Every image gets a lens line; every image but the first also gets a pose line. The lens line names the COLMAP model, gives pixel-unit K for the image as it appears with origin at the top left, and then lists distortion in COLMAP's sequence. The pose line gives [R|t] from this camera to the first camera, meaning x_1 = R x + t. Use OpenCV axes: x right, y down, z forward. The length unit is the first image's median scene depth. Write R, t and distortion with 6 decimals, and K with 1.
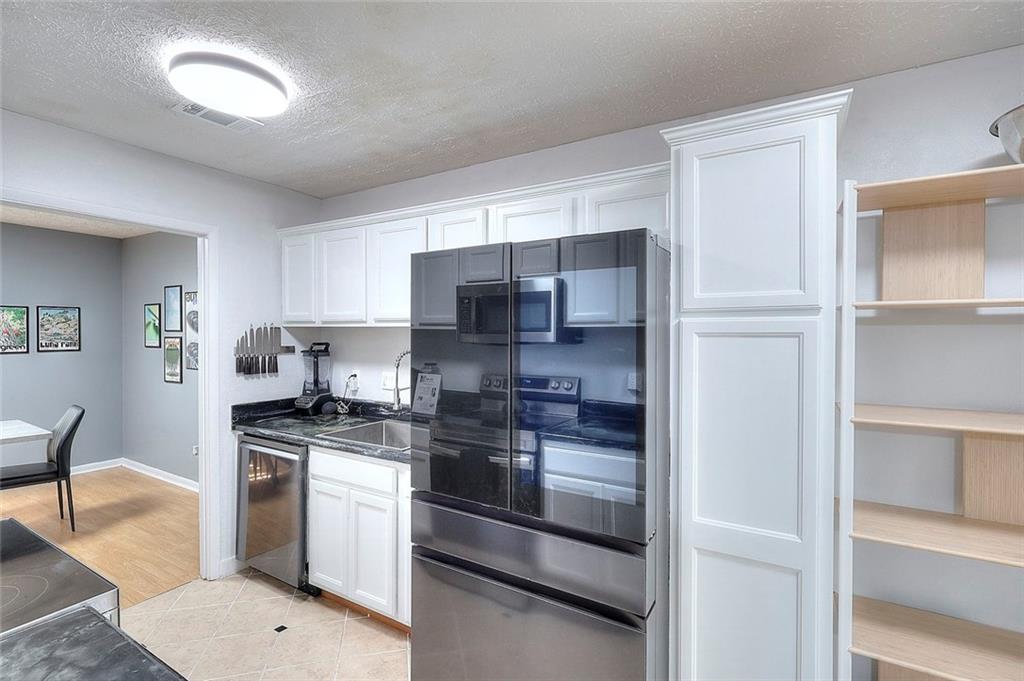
lens RADIAL K [[481.0, 0, 513.8], [0, 481.0, 340.4], [0, 0, 1]] dist [-0.001562, -0.000416]
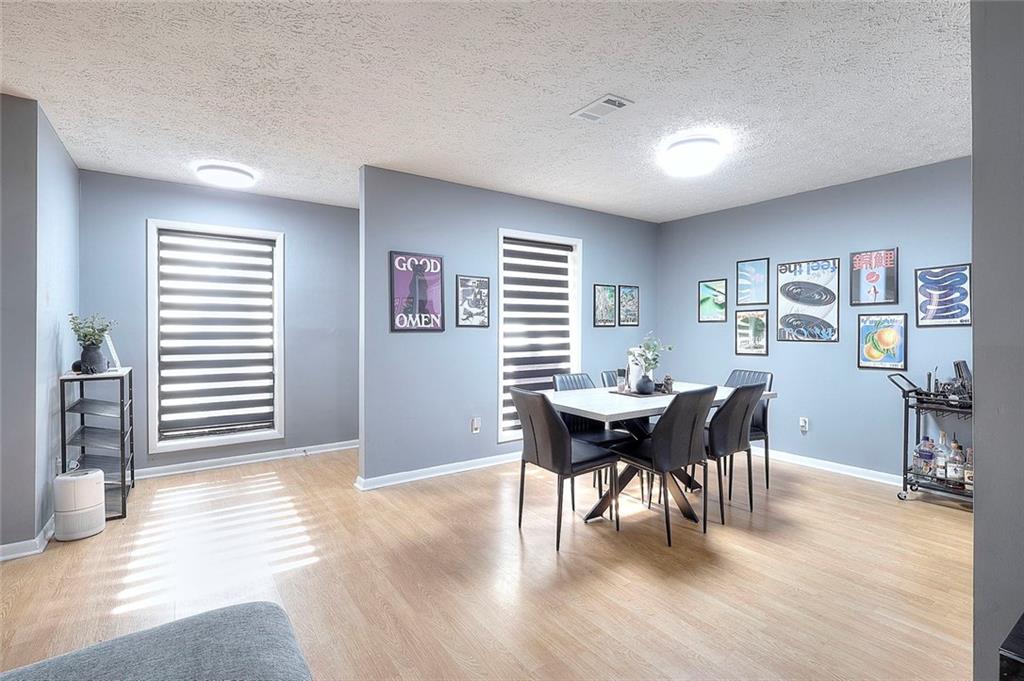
lens RADIAL K [[481.0, 0, 507.0], [0, 481.0, 342.9], [0, 0, 1]] dist [-0.001562, -0.000416]
pose [[0.907102, 0.005925, -0.420869, -0.753606], [-0.001416, 0.999938, 0.011025, 0.052083], [0.420909, -0.009405, 0.907054, -0.142043]]
